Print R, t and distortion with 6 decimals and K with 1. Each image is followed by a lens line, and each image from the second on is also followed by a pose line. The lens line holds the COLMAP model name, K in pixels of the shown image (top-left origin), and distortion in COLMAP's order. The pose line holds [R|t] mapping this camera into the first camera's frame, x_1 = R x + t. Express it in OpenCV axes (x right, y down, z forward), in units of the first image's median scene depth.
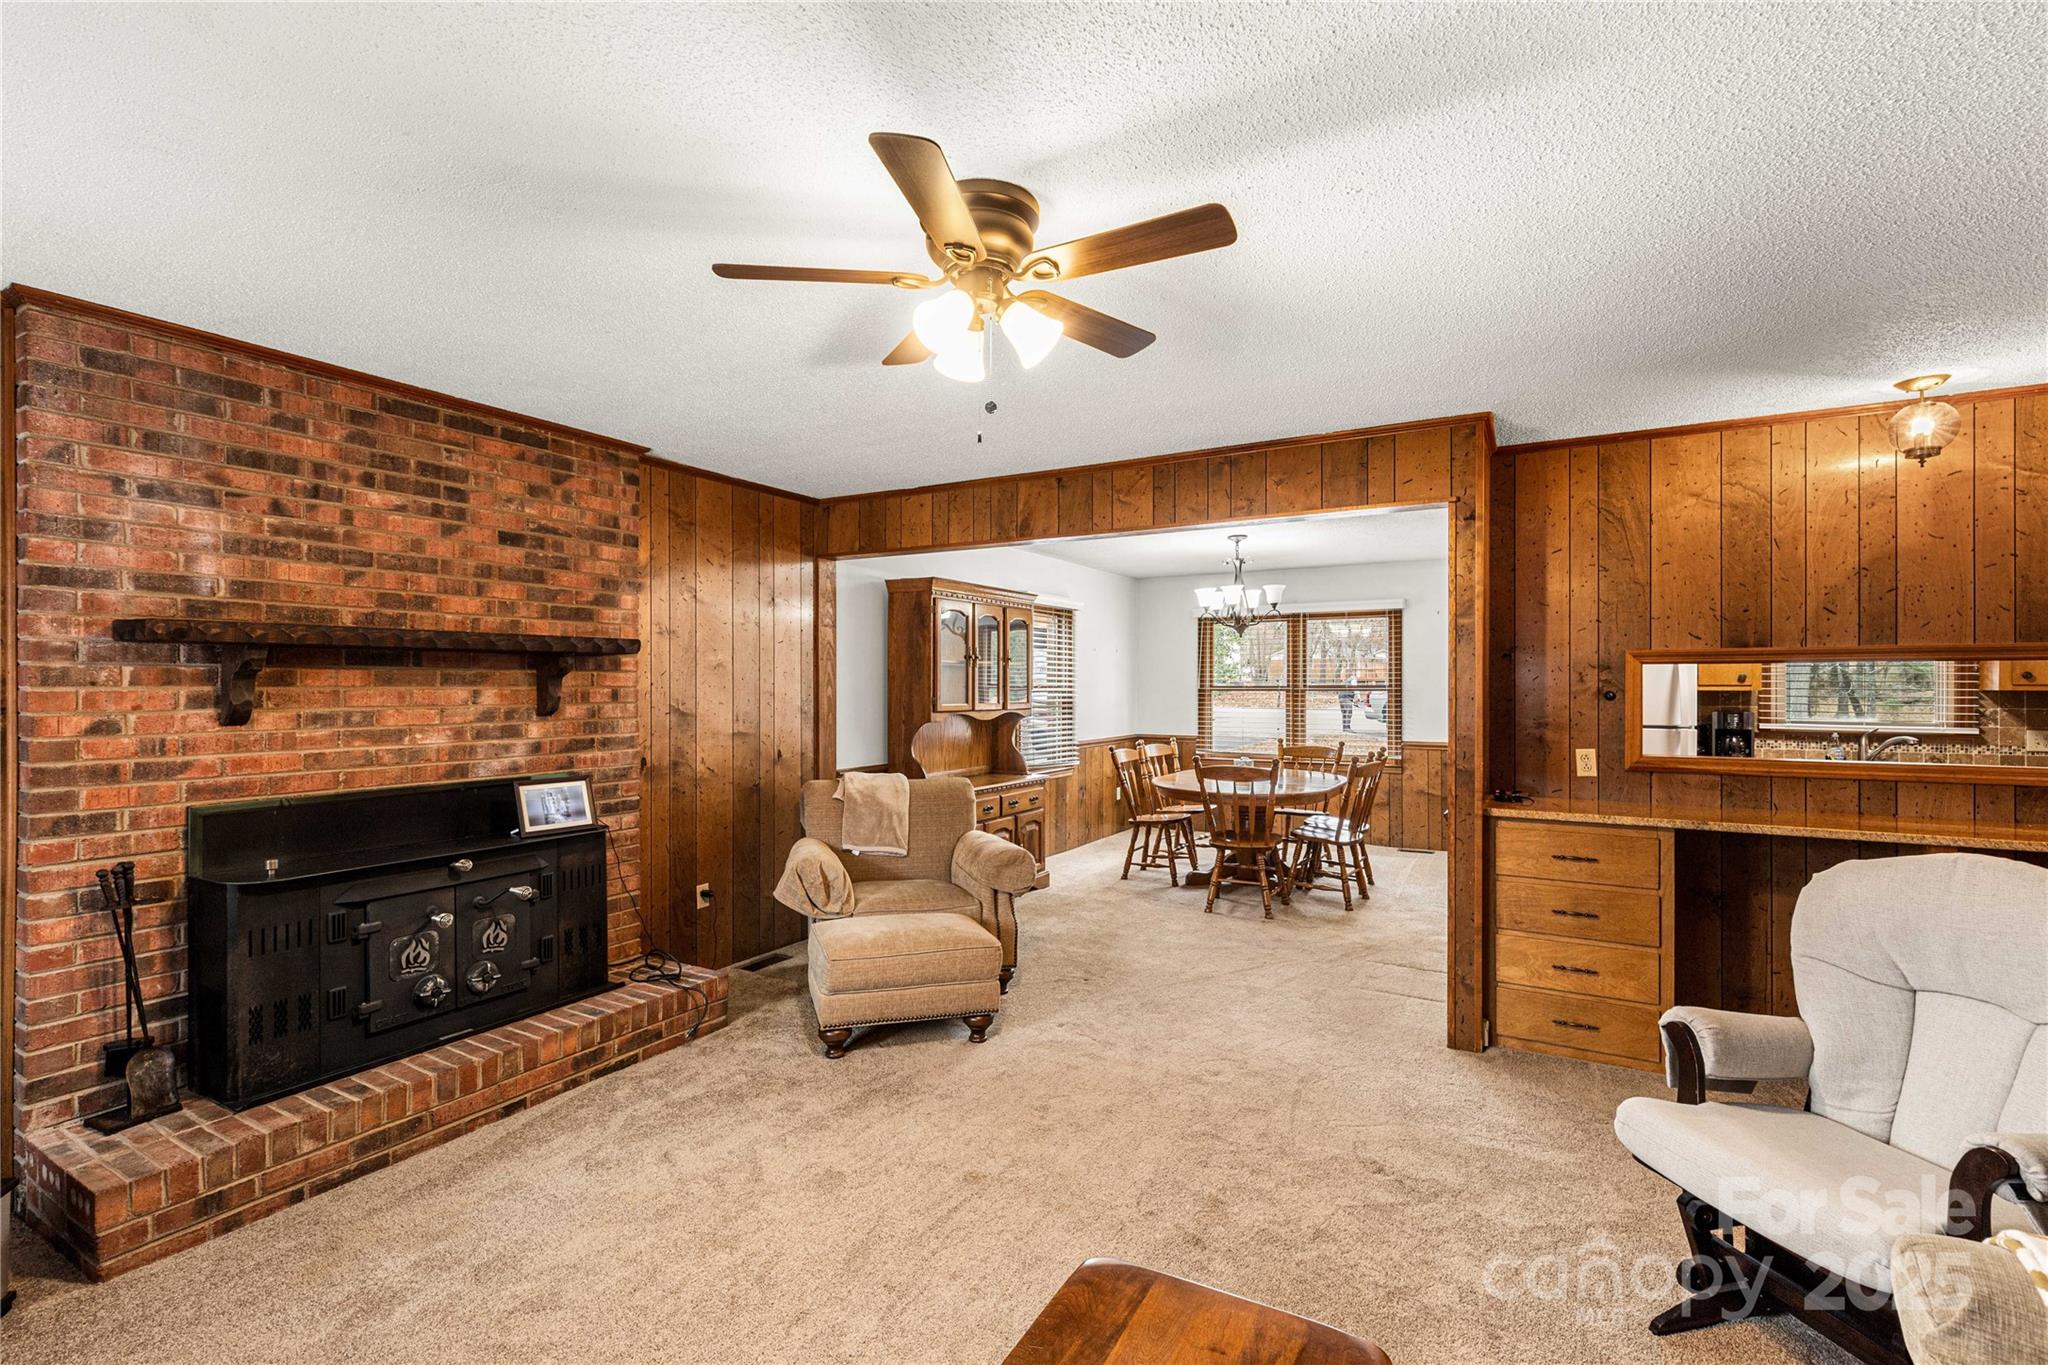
lens RADIAL K [[931.7, 0, 1020.9], [0, 931.7, 683.0], [0, 0, 1]] dist [0.007221, -0.000819]
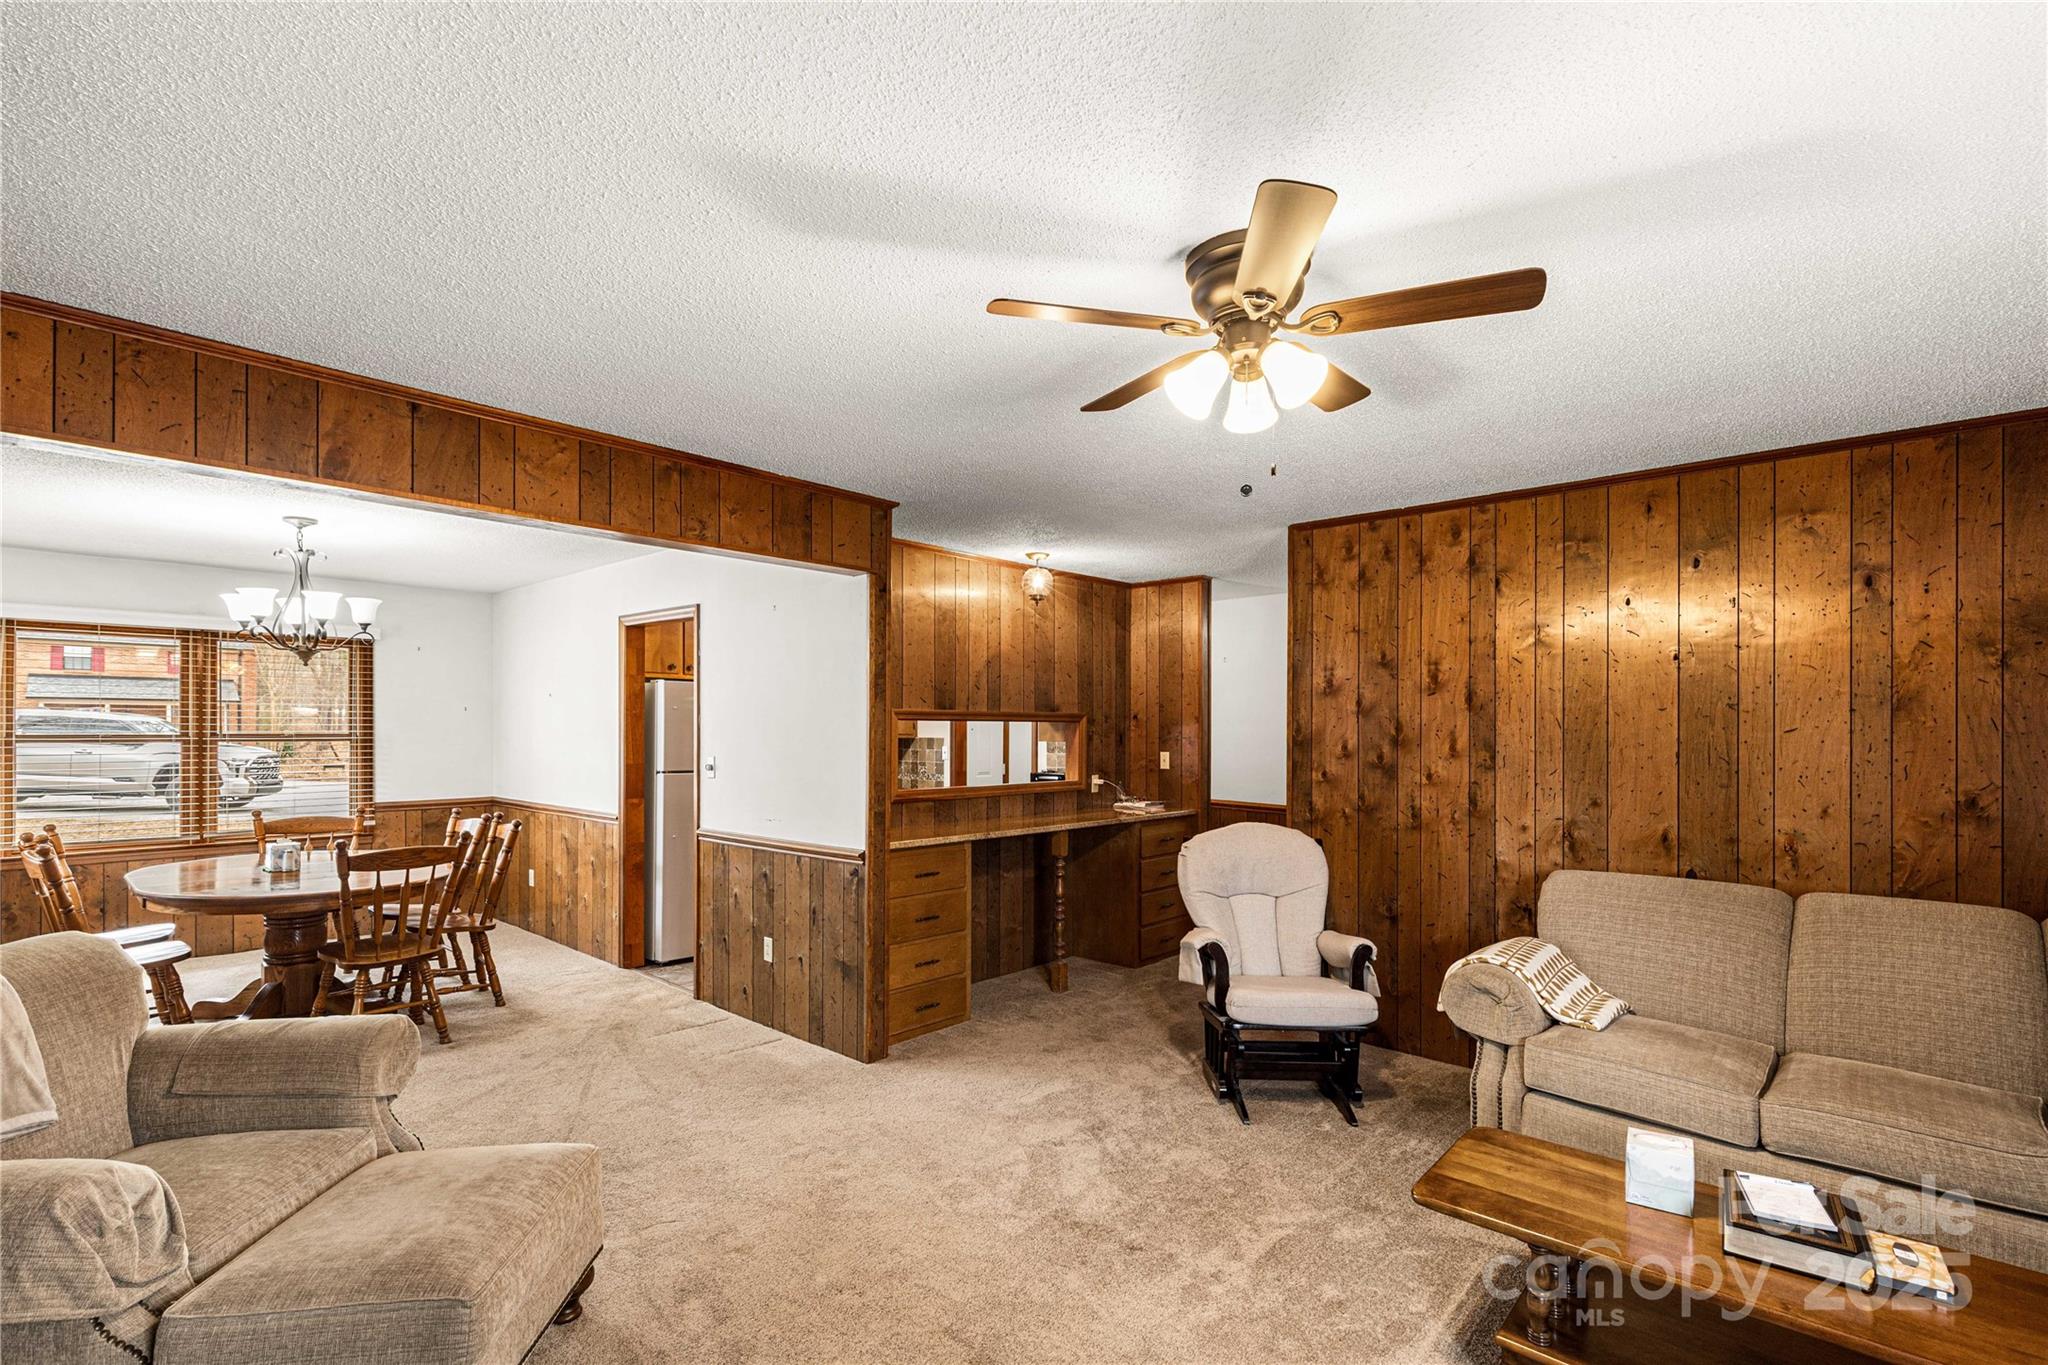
lens RADIAL K [[931.7, 0, 1025.0], [0, 931.7, 728.4], [0, 0, 1]] dist [0.007221, -0.000819]
pose [[0.208503, 0.004212, 0.978013, -0.329739], [-0.005374, 0.999981, -0.003161, -0.003489], [-0.978007, -0.004597, 0.208521, 0.328811]]
